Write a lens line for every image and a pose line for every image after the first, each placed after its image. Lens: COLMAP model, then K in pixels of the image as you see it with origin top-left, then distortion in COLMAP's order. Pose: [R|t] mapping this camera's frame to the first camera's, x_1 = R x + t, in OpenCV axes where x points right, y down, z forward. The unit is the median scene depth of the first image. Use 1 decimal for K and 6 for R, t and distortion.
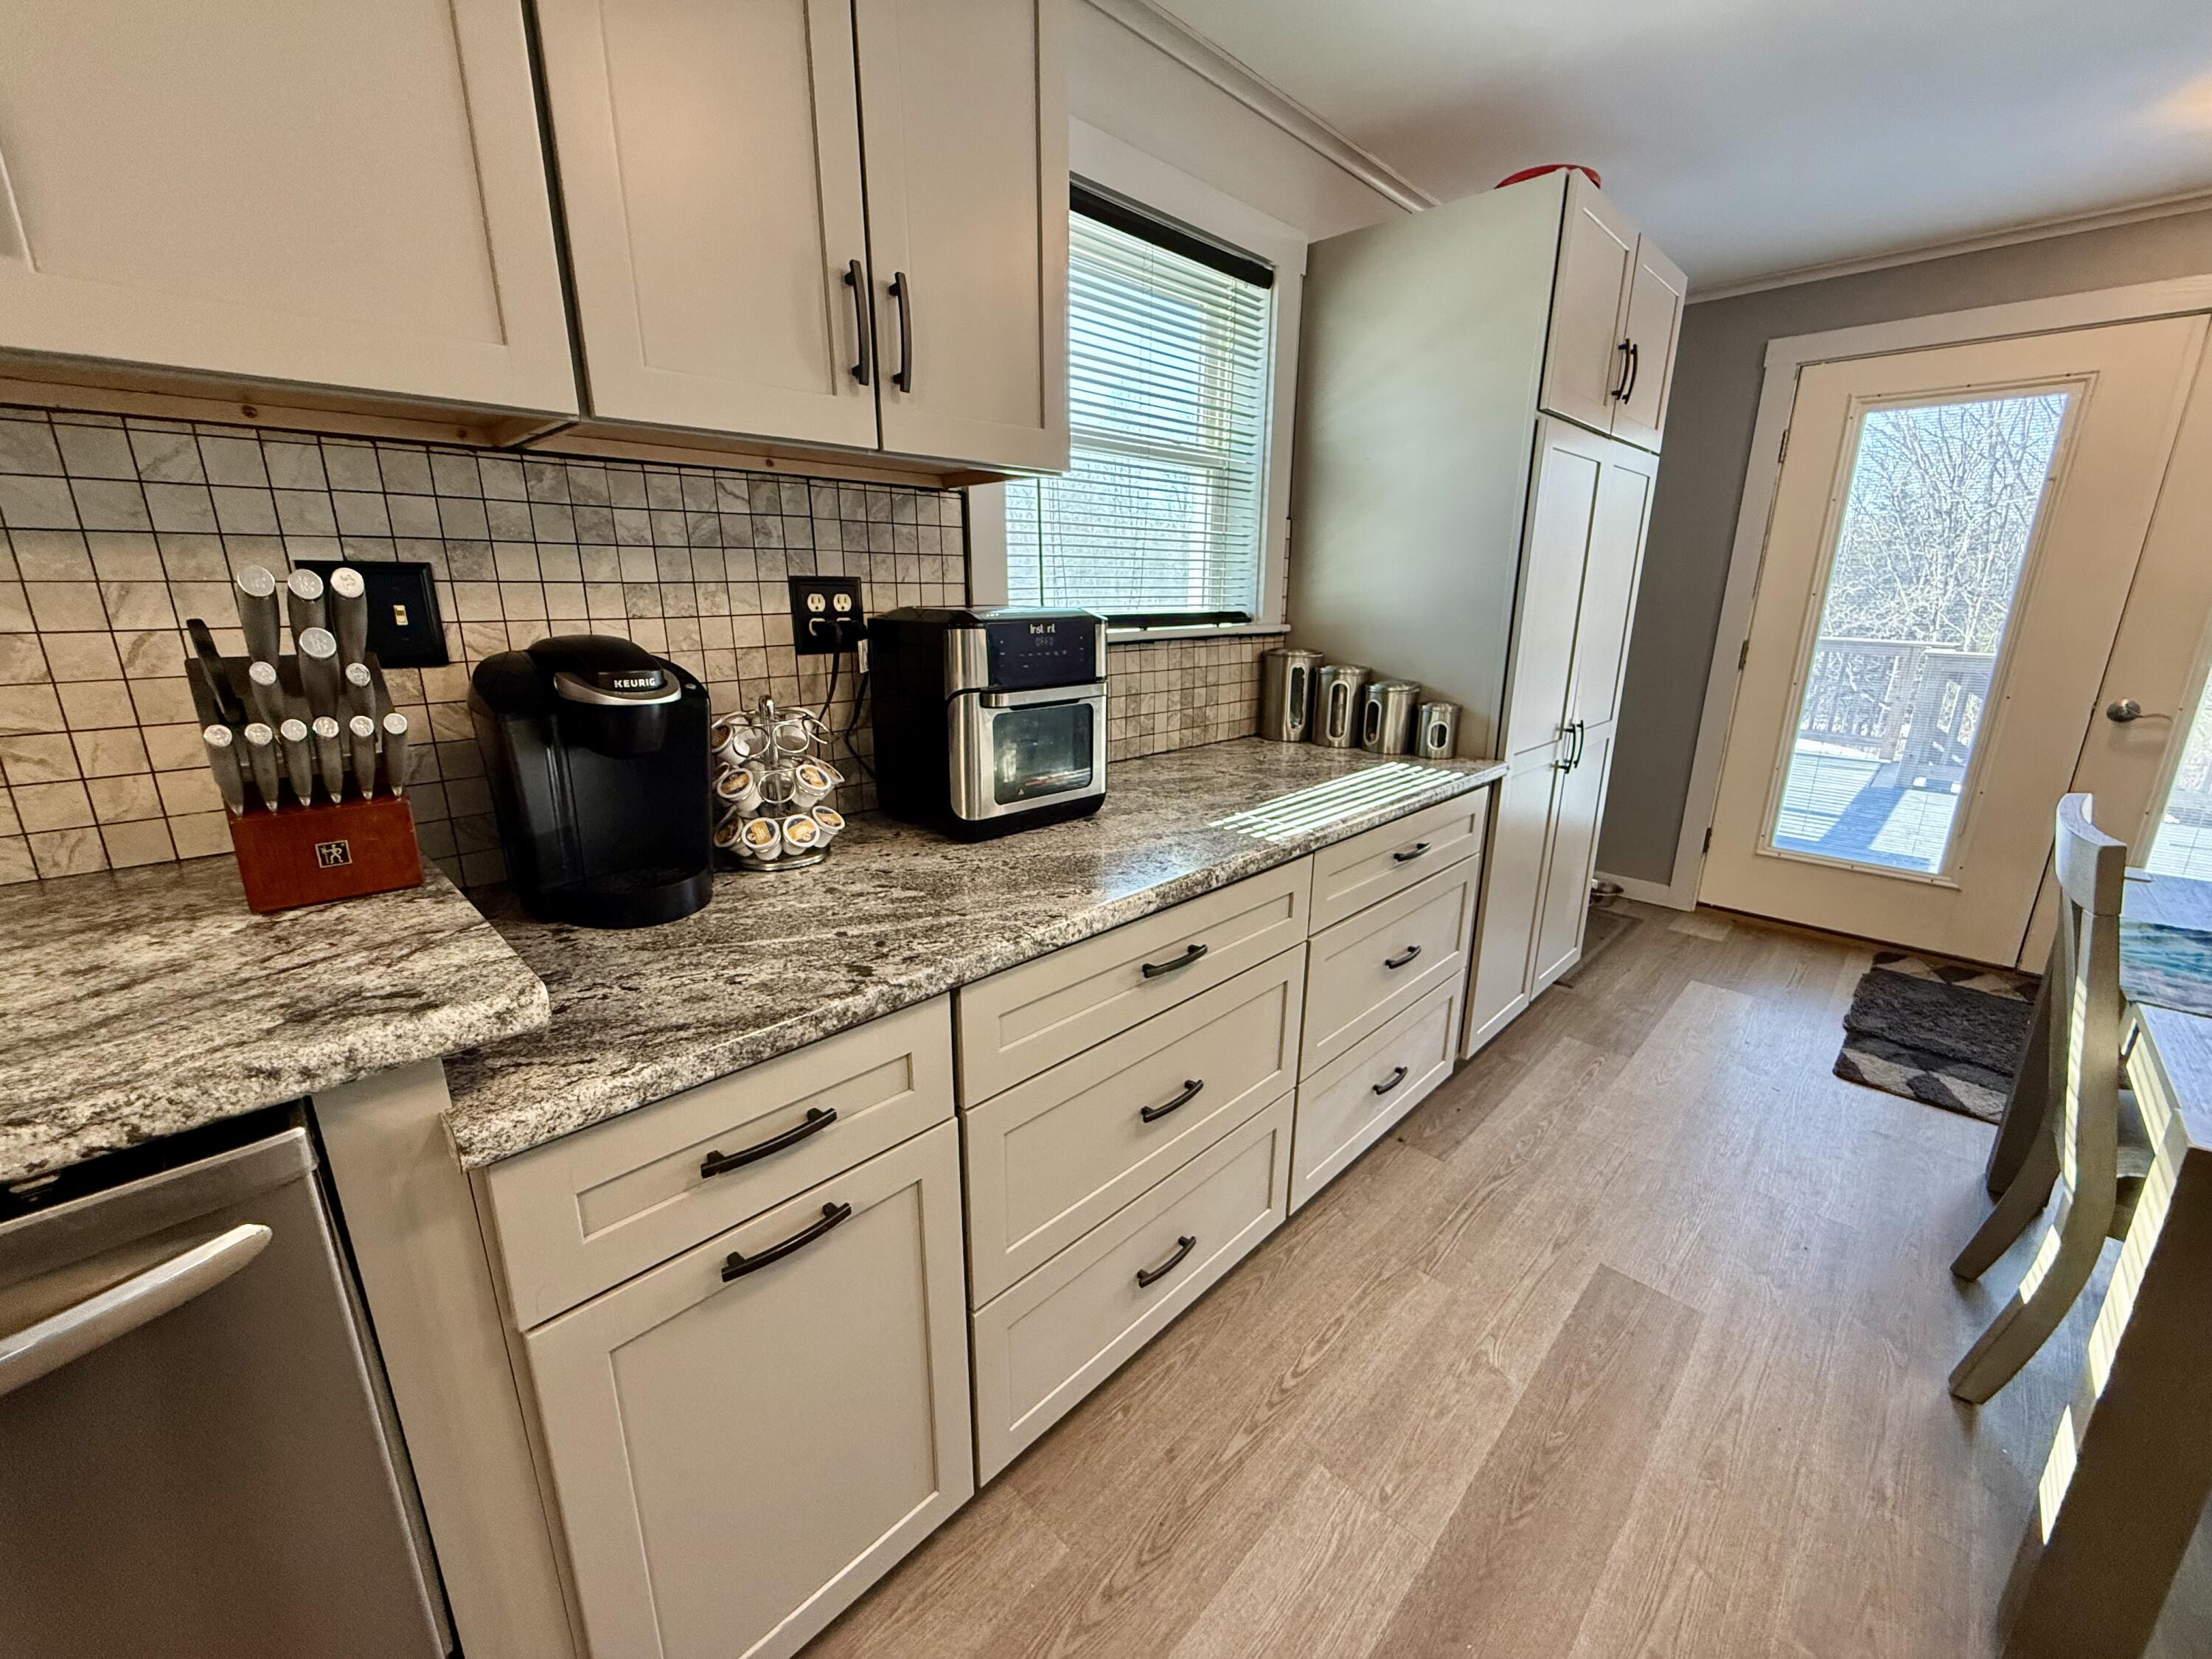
lens RADIAL K [[881.8, 0, 1102.3], [0, 881.8, 828.8], [0, 0, 1]] dist [-0.000660, 0.000141]
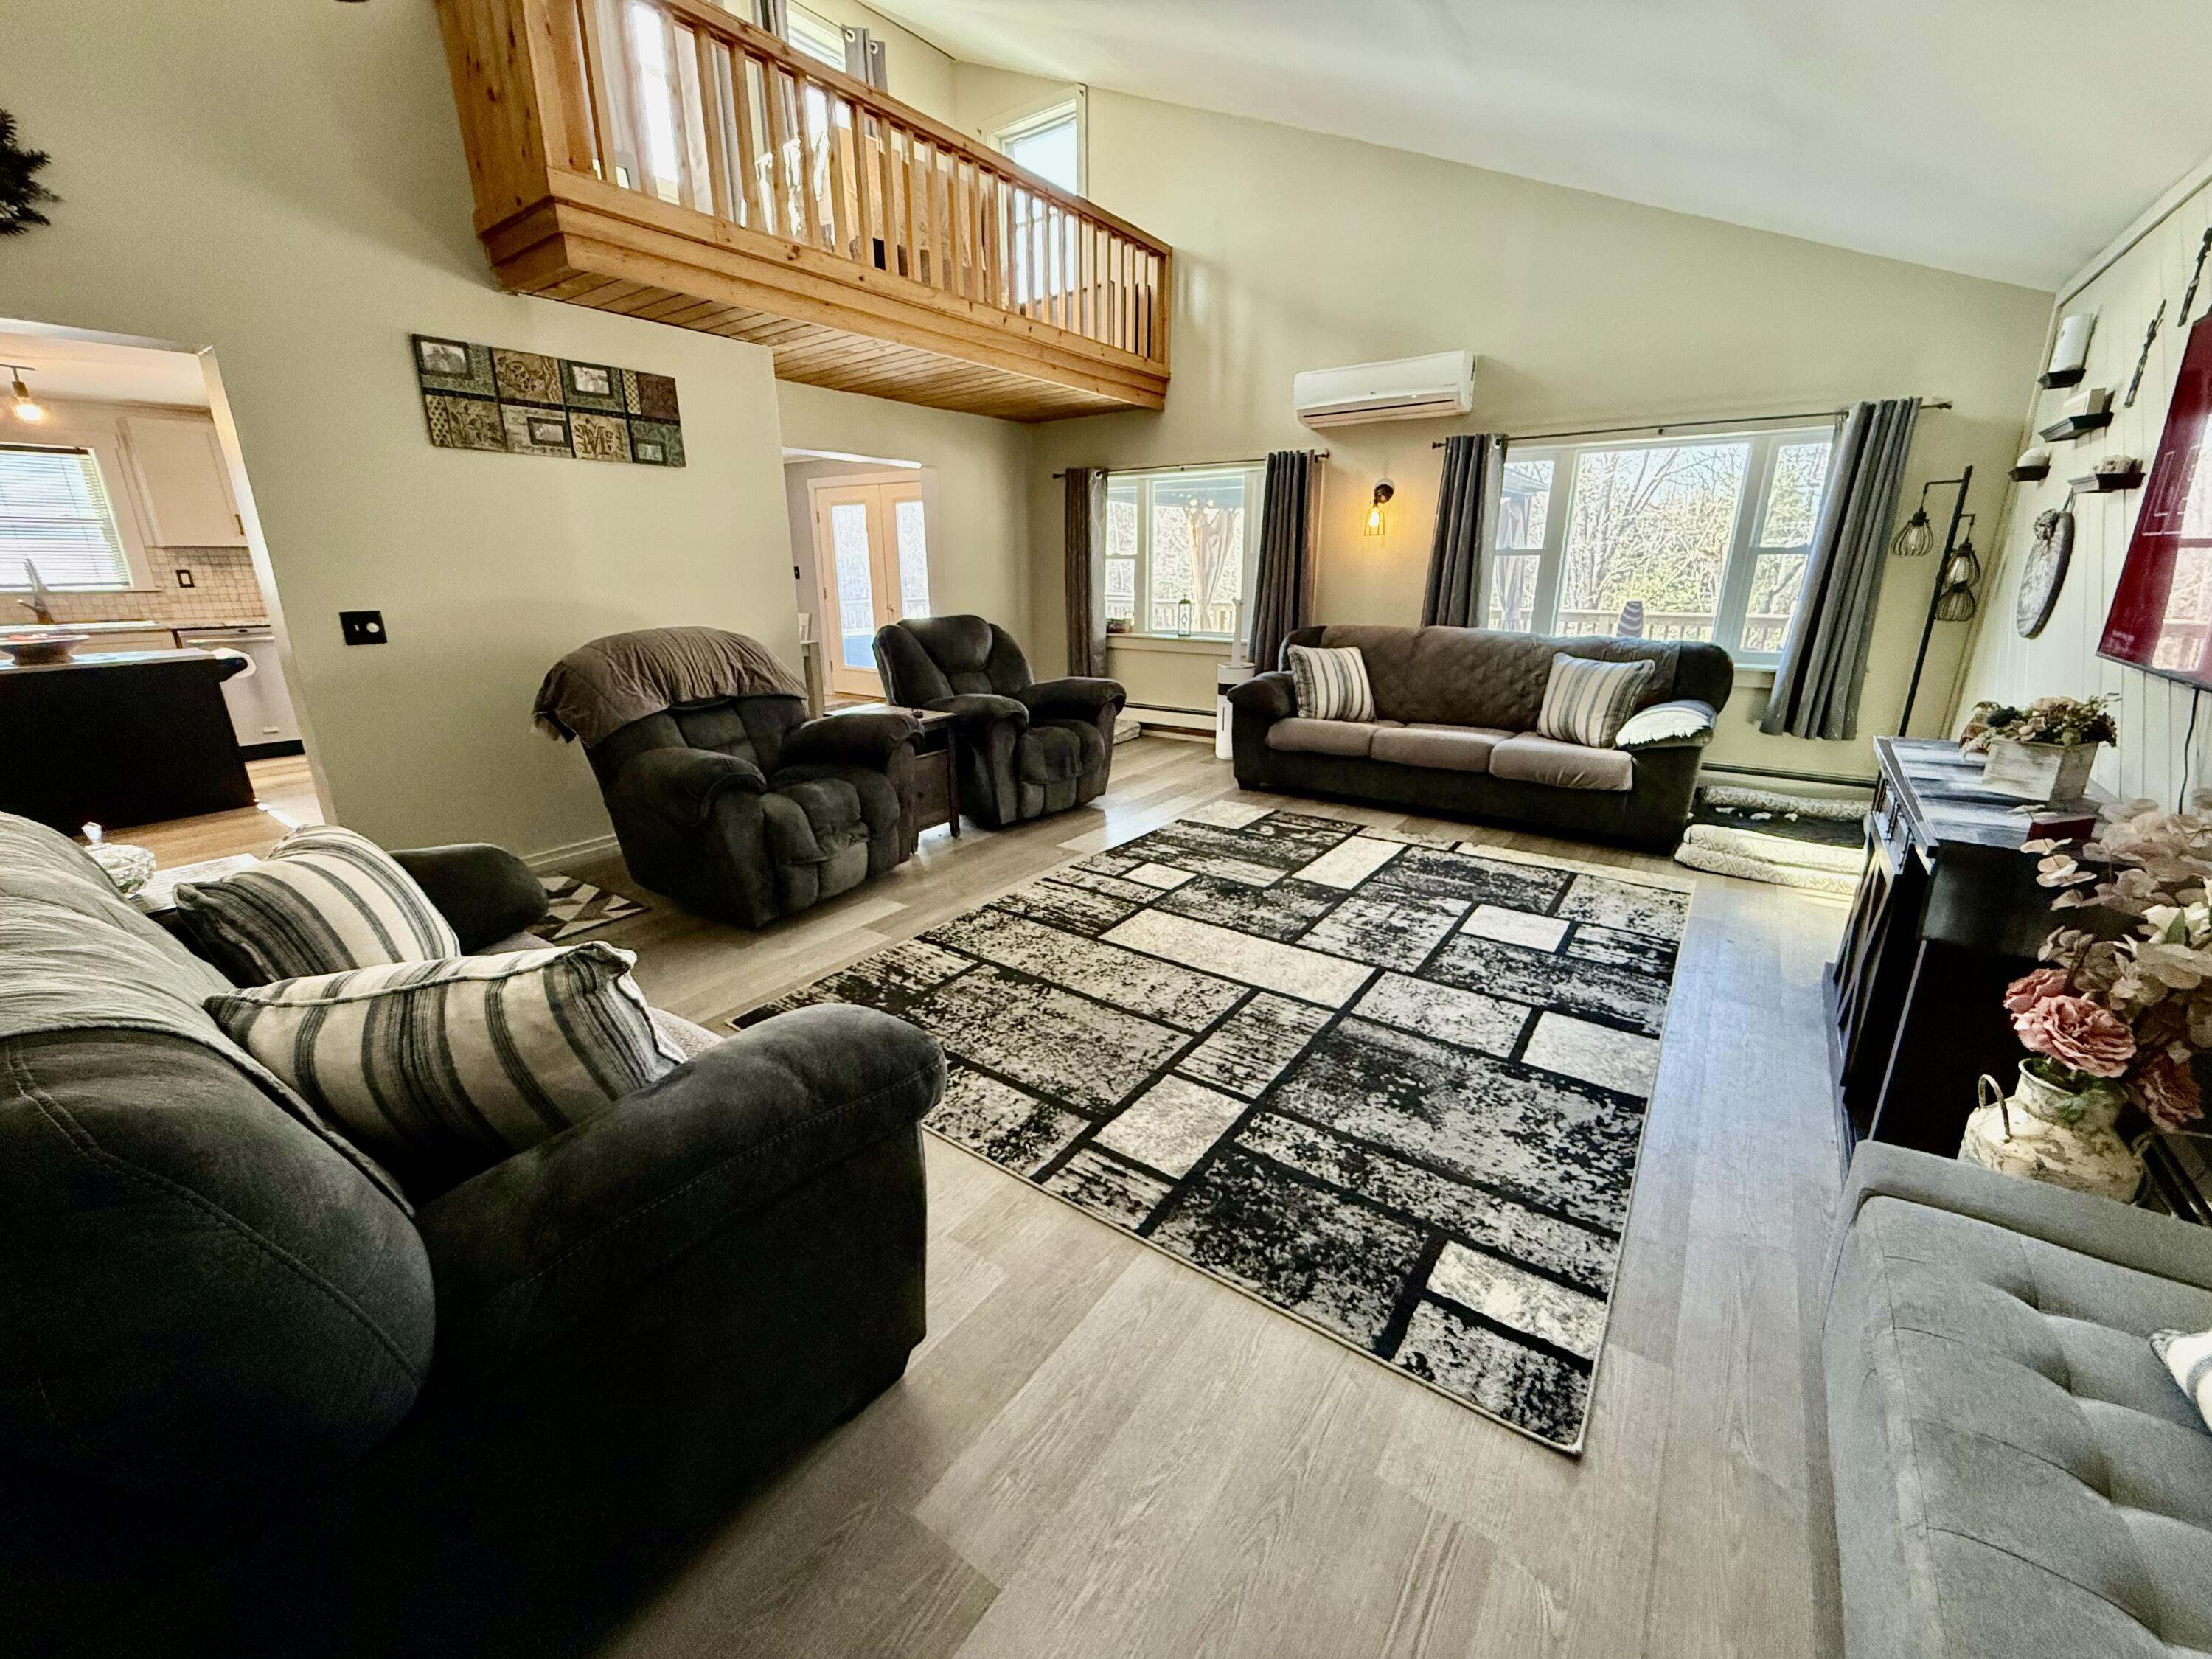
lens RADIAL K [[881.8, 0, 1102.3], [0, 881.8, 828.8], [0, 0, 1]] dist [-0.000660, 0.000141]
pose [[0.988152, -0.049654, 0.145226, 1.806630], [0.045654, 0.998484, 0.030746, 0.758883], [-0.146532, -0.023751, 0.988921, -2.851216]]
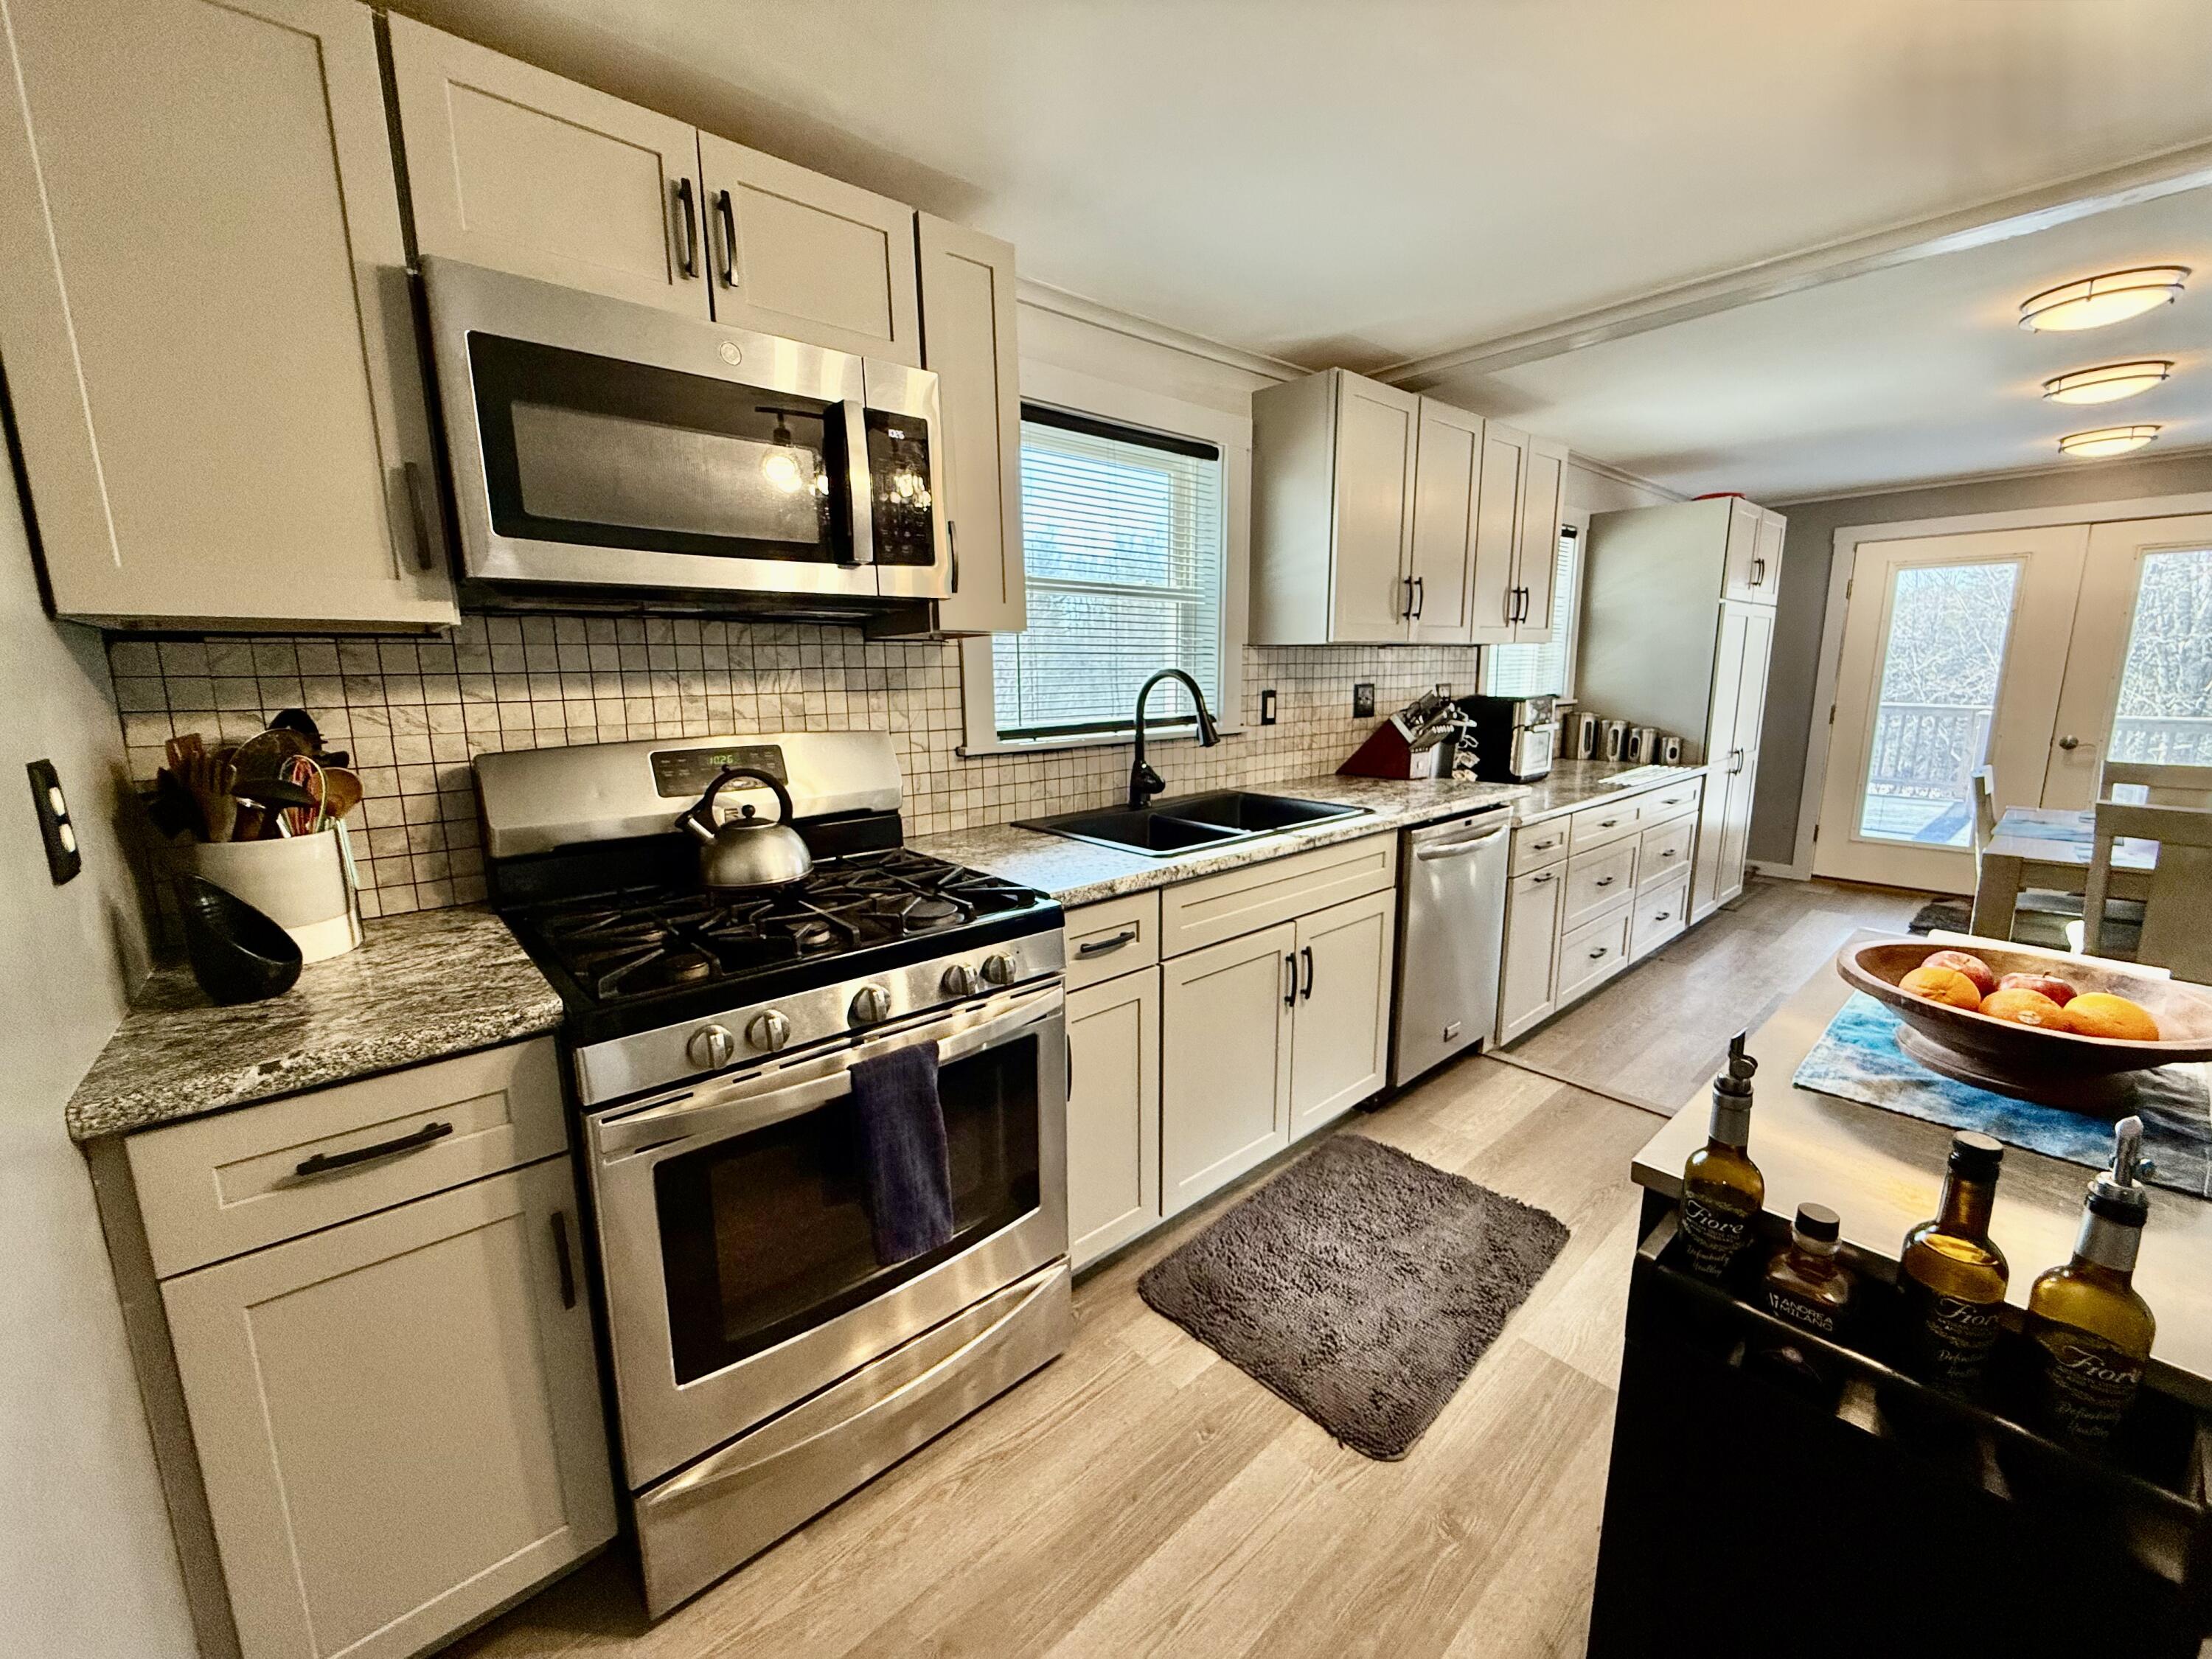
lens RADIAL K [[881.8, 0, 1102.3], [0, 881.8, 828.8], [0, 0, 1]] dist [-0.000660, 0.000141]
pose [[0.997352, -0.004170, -0.072612, -0.754490], [-0.002153, 0.996224, -0.086792, 0.239057], [0.072700, 0.086719, 0.993577, -1.051942]]
